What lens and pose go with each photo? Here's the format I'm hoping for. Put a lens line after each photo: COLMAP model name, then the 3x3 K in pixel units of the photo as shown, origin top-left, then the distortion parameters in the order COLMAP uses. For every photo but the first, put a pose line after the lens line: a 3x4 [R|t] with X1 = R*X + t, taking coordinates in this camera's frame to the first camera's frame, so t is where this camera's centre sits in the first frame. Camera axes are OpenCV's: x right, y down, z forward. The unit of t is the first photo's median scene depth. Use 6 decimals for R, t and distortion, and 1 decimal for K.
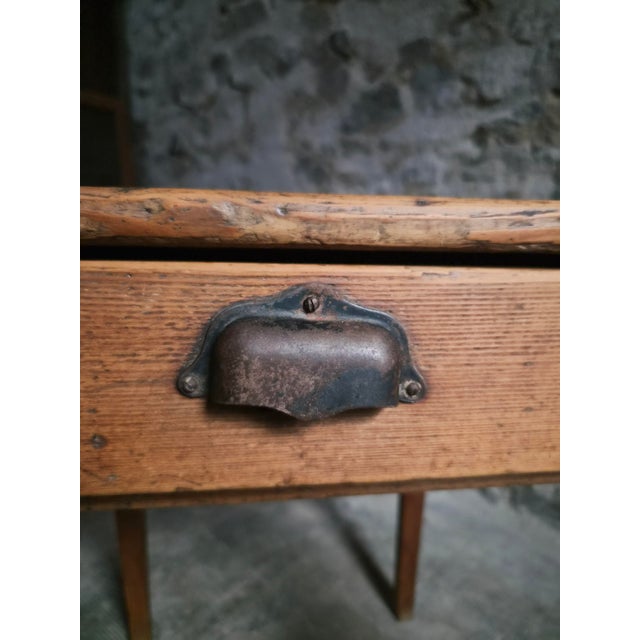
lens RADIAL K [[457.0, 0, 321.2], [0, 457.0, 321.5], [0, 0, 1]] dist [-0.011666, -0.003718]
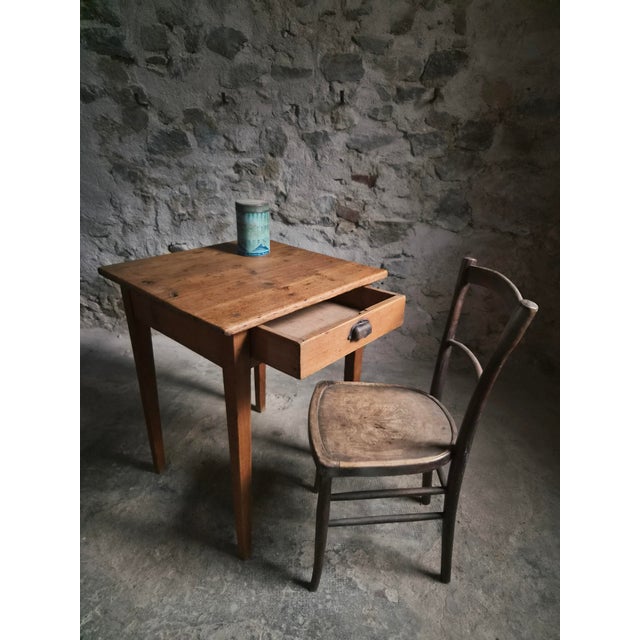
lens RADIAL K [[425.4, 0, 322.2], [0, 425.4, 319.0], [0, 0, 1]] dist [0.047090, -0.039290]
pose [[0.814914, -0.225020, 0.534118, -0.475407], [0.111914, 0.965305, 0.235926, -0.169589], [-0.568675, -0.132484, 0.811823, -0.777655]]
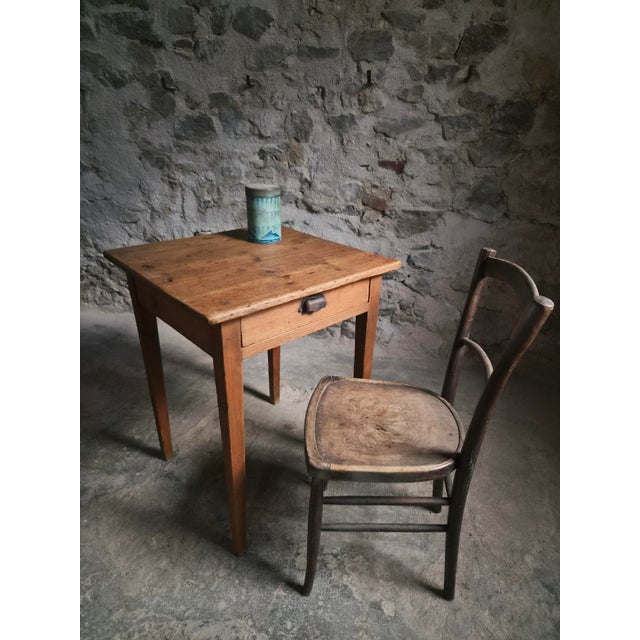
lens RADIAL K [[425.4, 0, 325.6], [0, 425.4, 318.3], [0, 0, 1]] dist [0.047090, -0.039290]
pose [[0.868279, -0.203328, 0.452492, -0.368499], [0.100203, 0.965226, 0.241449, -0.144396], [-0.485851, -0.164304, 0.858460, -0.776995]]
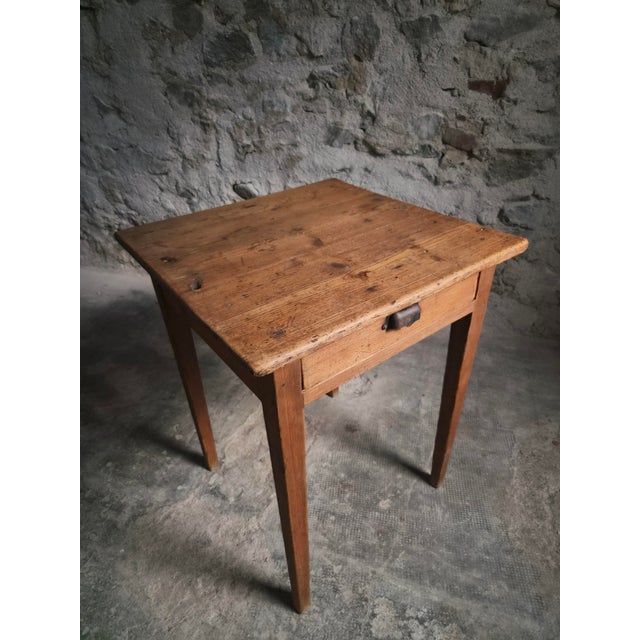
lens RADIAL K [[425.4, 0, 323.8], [0, 425.4, 317.2], [0, 0, 1]] dist [0.047090, -0.039290]
pose [[0.908088, -0.263314, 0.325641, -0.279430], [0.135725, 0.920675, 0.365973, -0.196775], [-0.396175, -0.288138, 0.871792, -0.468764]]
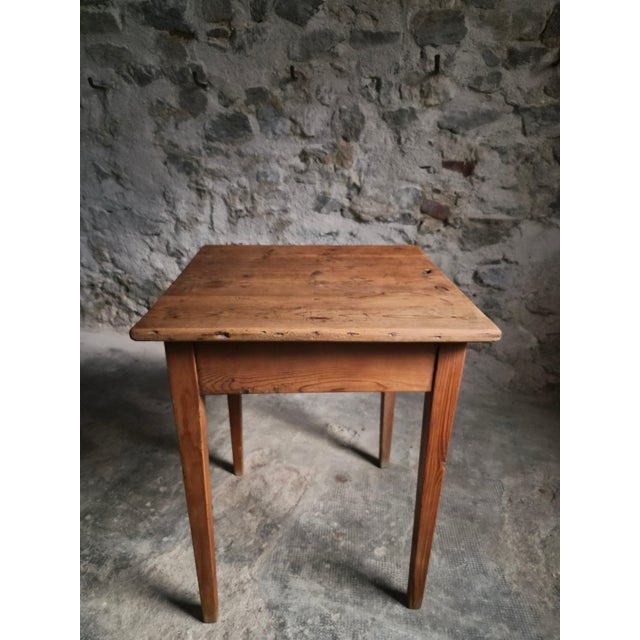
lens RADIAL K [[443.6, 0, 319.9], [0, 443.6, 318.4], [0, 0, 1]] dist [0.045053, -0.041455]
pose [[0.885995, -0.184642, 0.425347, -0.399839], [0.104710, 0.973274, 0.204385, -0.150724], [-0.451717, -0.136546, 0.881650, -0.546777]]
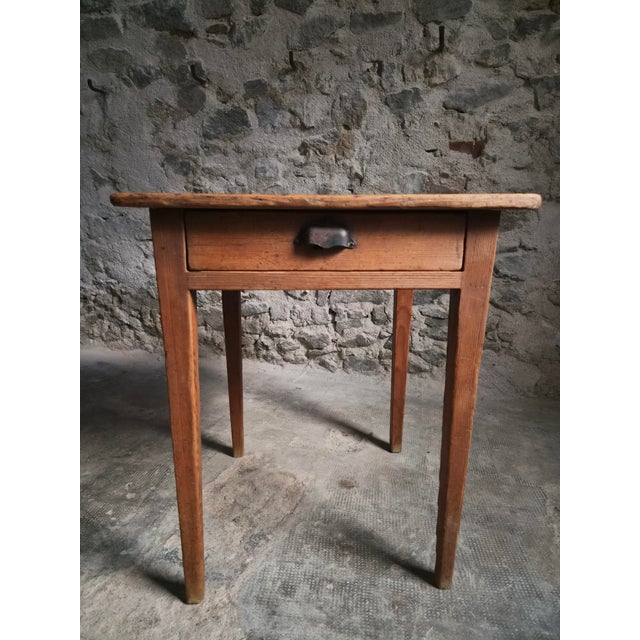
lens RADIAL K [[425.4, 0, 316.5], [0, 425.4, 319.4], [0, 0, 1]] dist [0.047090, -0.039290]
pose [[0.892716, -0.130863, 0.431200, -0.338262], [0.111106, 0.991282, 0.070817, 0.089608], [-0.436708, -0.015310, 0.899473, -0.390829]]
